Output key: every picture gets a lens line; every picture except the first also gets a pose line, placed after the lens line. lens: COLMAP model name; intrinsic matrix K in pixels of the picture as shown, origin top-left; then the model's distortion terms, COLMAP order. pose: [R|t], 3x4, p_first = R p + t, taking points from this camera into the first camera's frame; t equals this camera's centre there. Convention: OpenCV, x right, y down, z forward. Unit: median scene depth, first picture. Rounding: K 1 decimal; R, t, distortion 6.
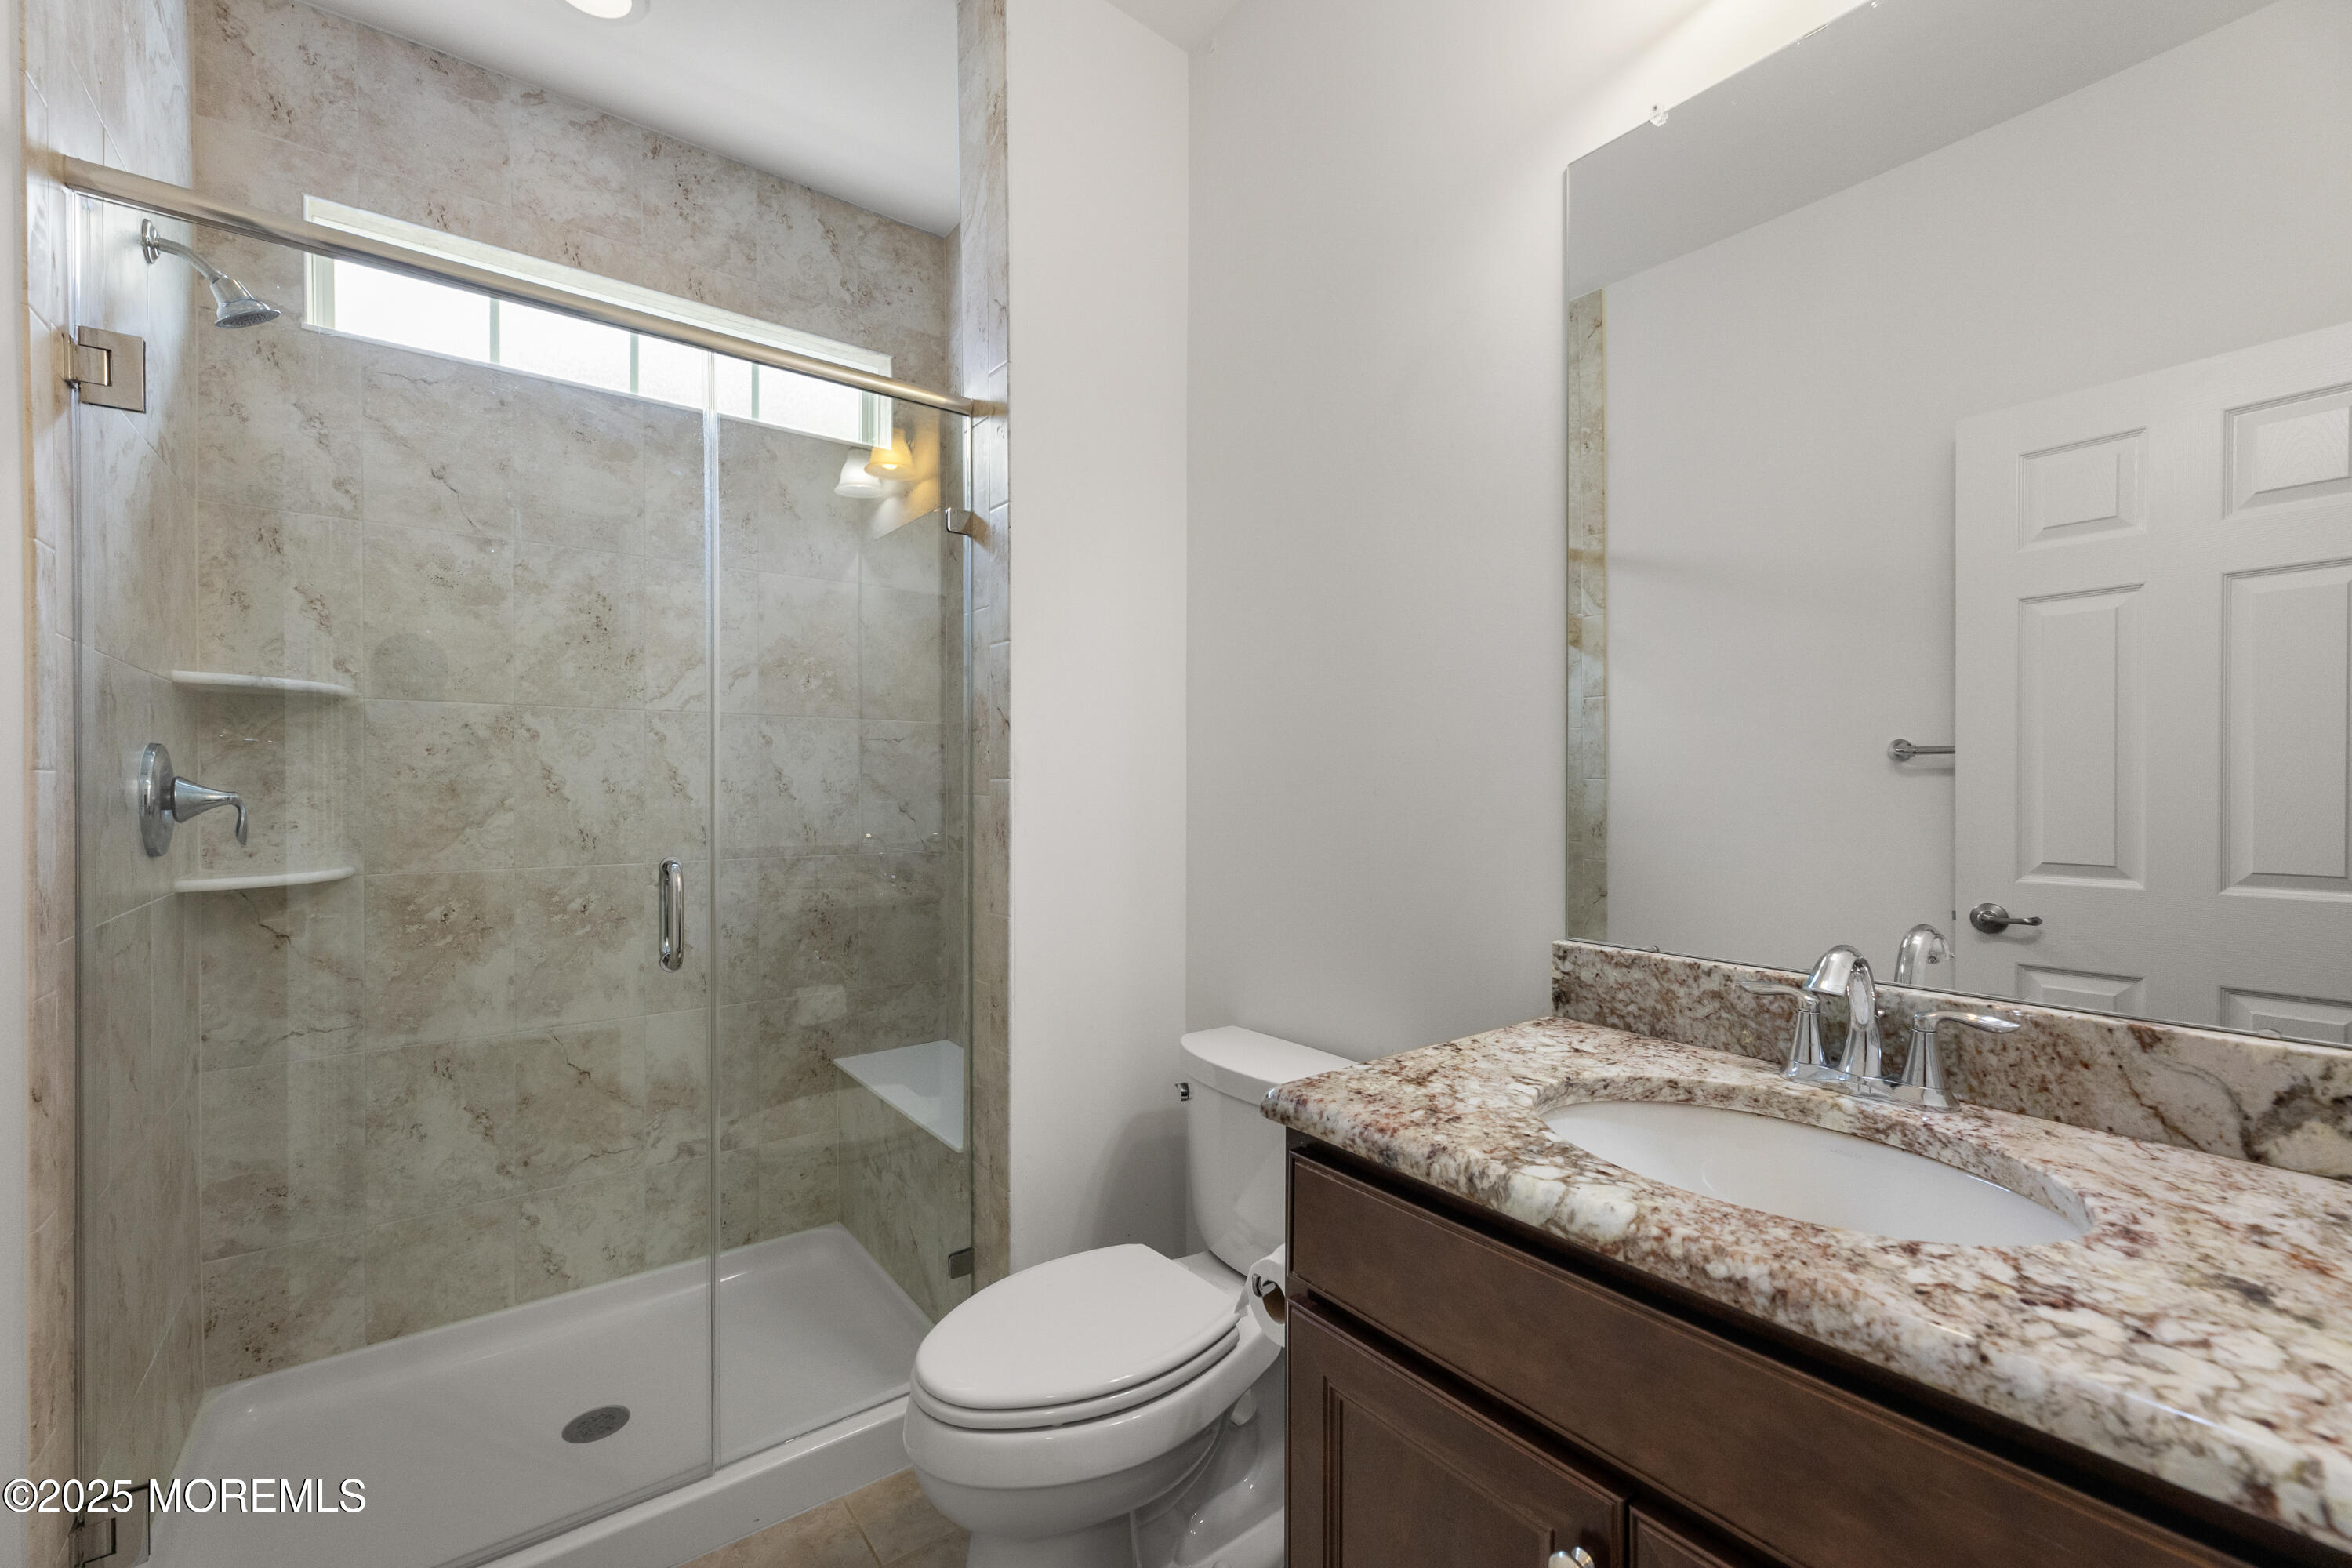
lens RADIAL K [[952.3, 0, 1167.2], [0, 952.3, 795.5], [0, 0, 1]] dist [-0.000813, 0.000796]
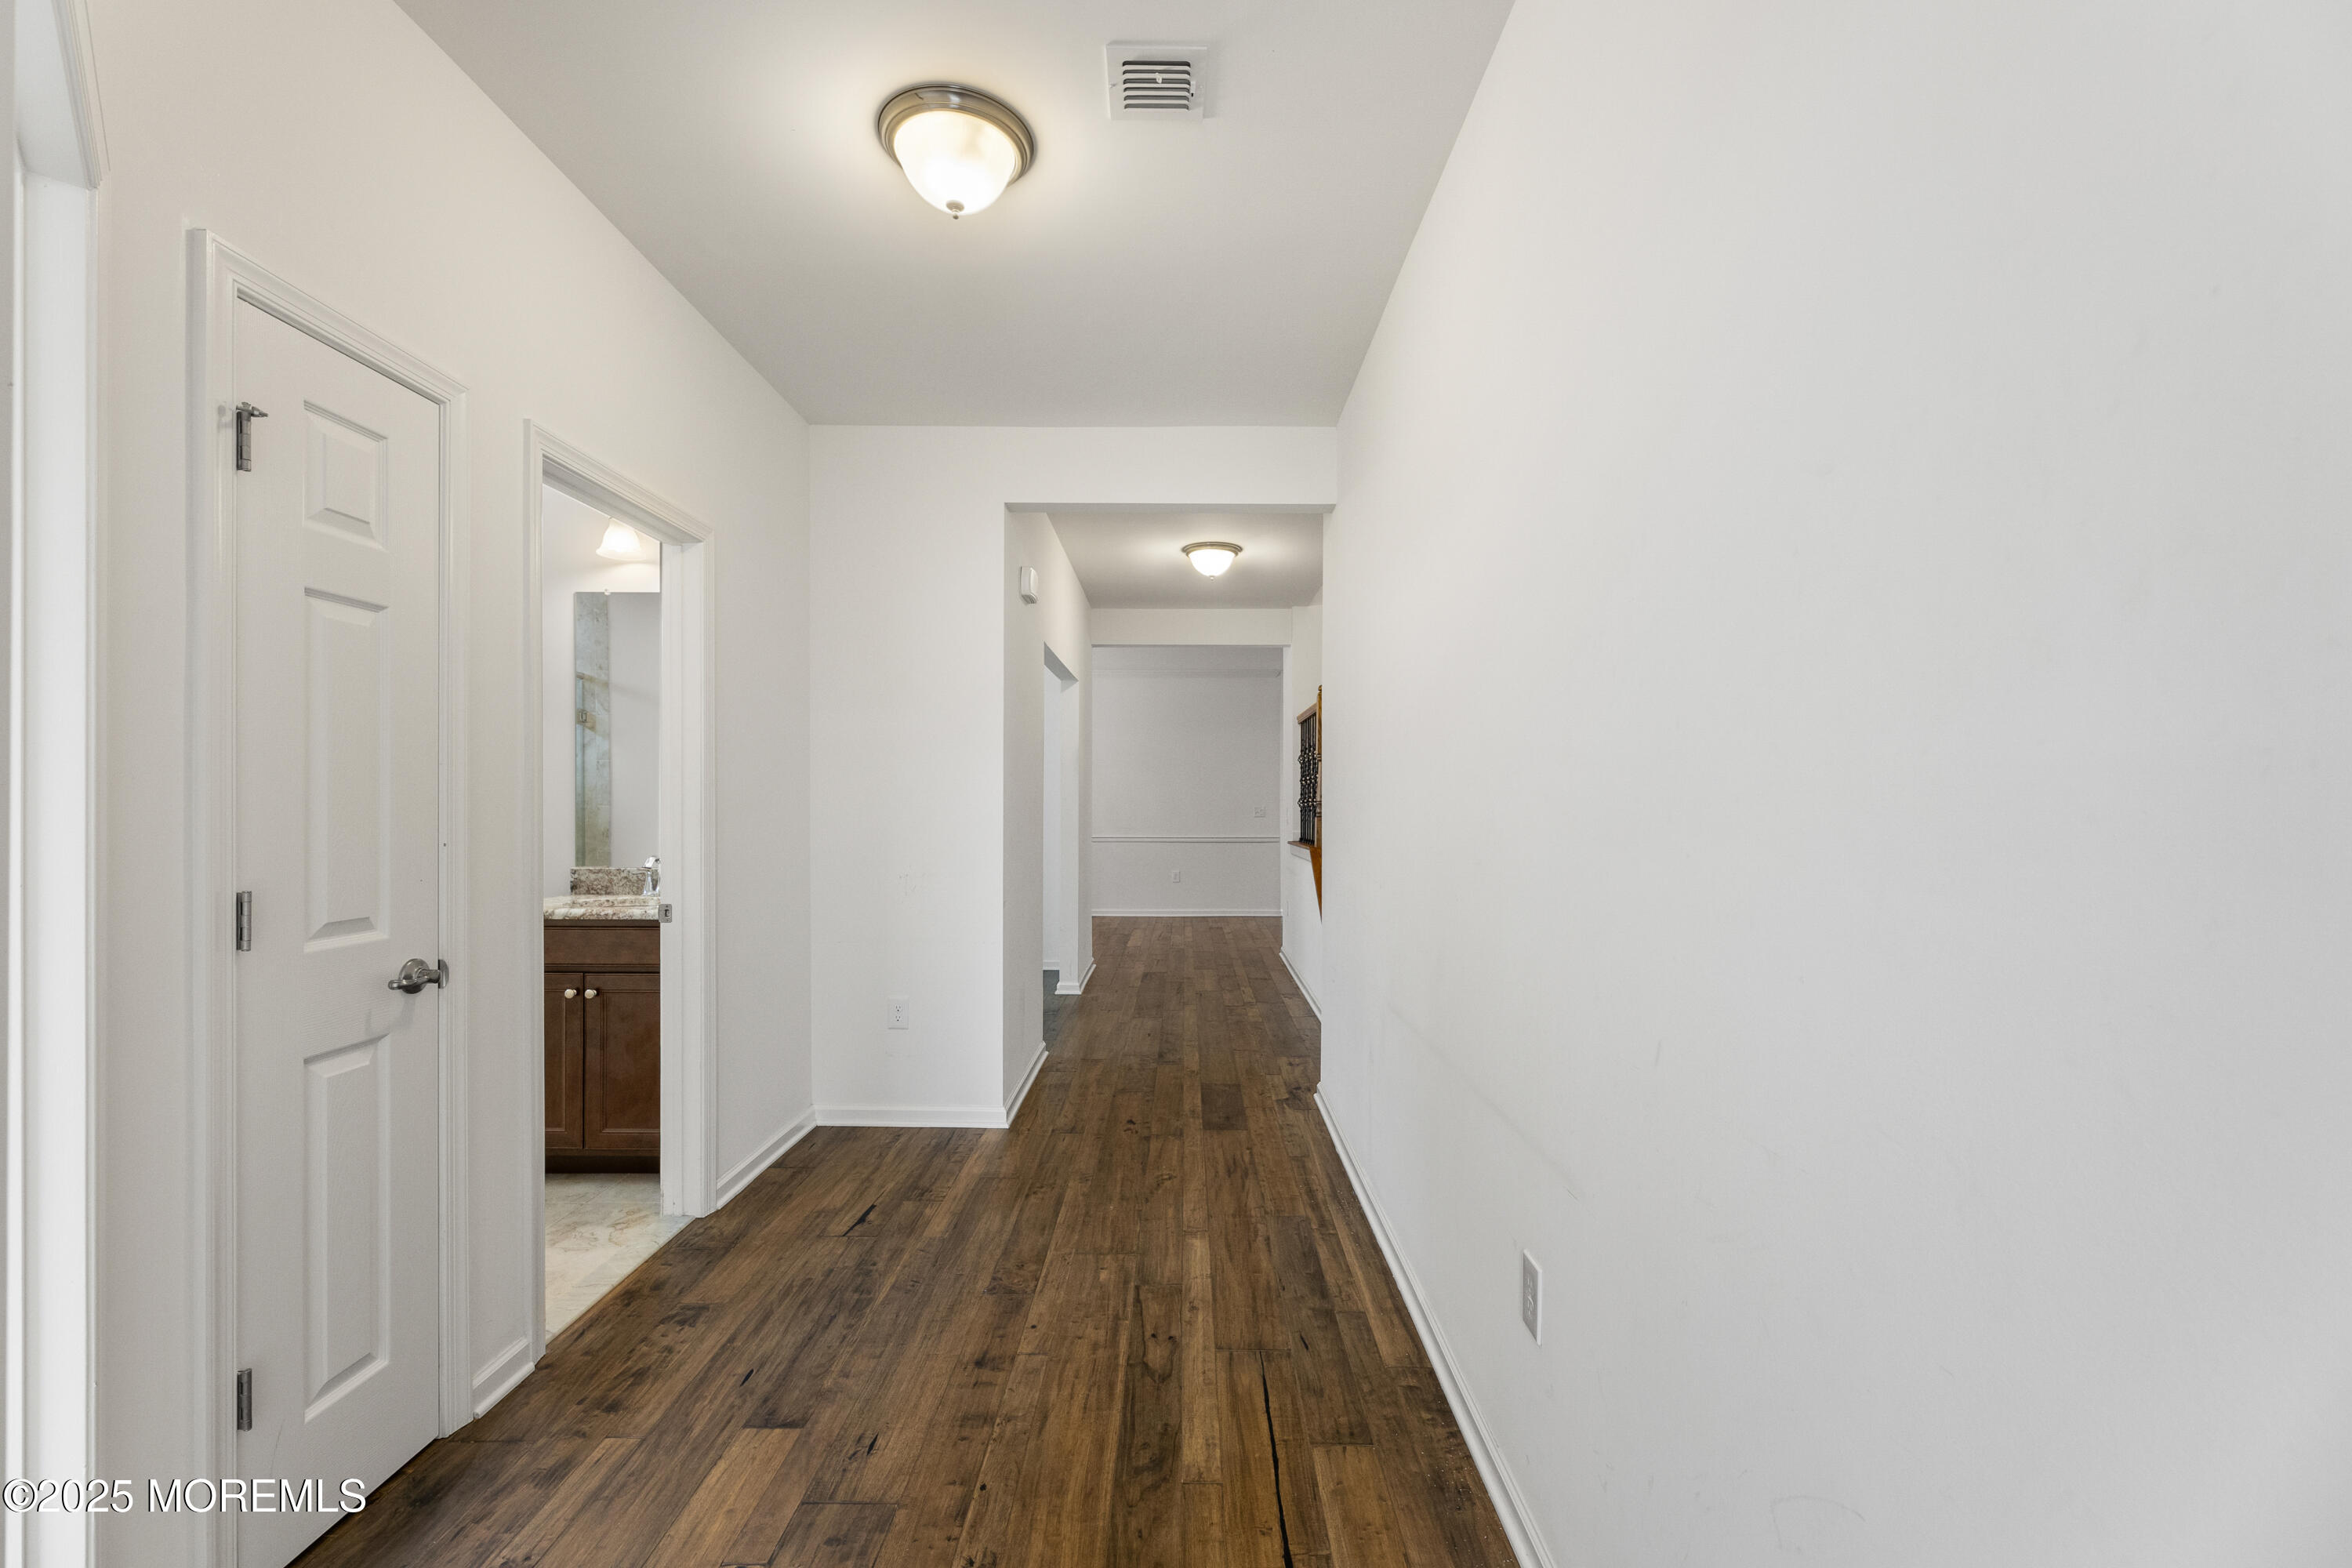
lens RADIAL K [[952.3, 0, 1173.1], [0, 952.3, 791.4], [0, 0, 1]] dist [-0.000813, 0.000796]
pose [[0.598372, 0.004563, 0.801205, -0.354352], [0.012022, 0.999820, -0.014673, -0.004904], [-0.801128, 0.018413, 0.598210, -0.954429]]
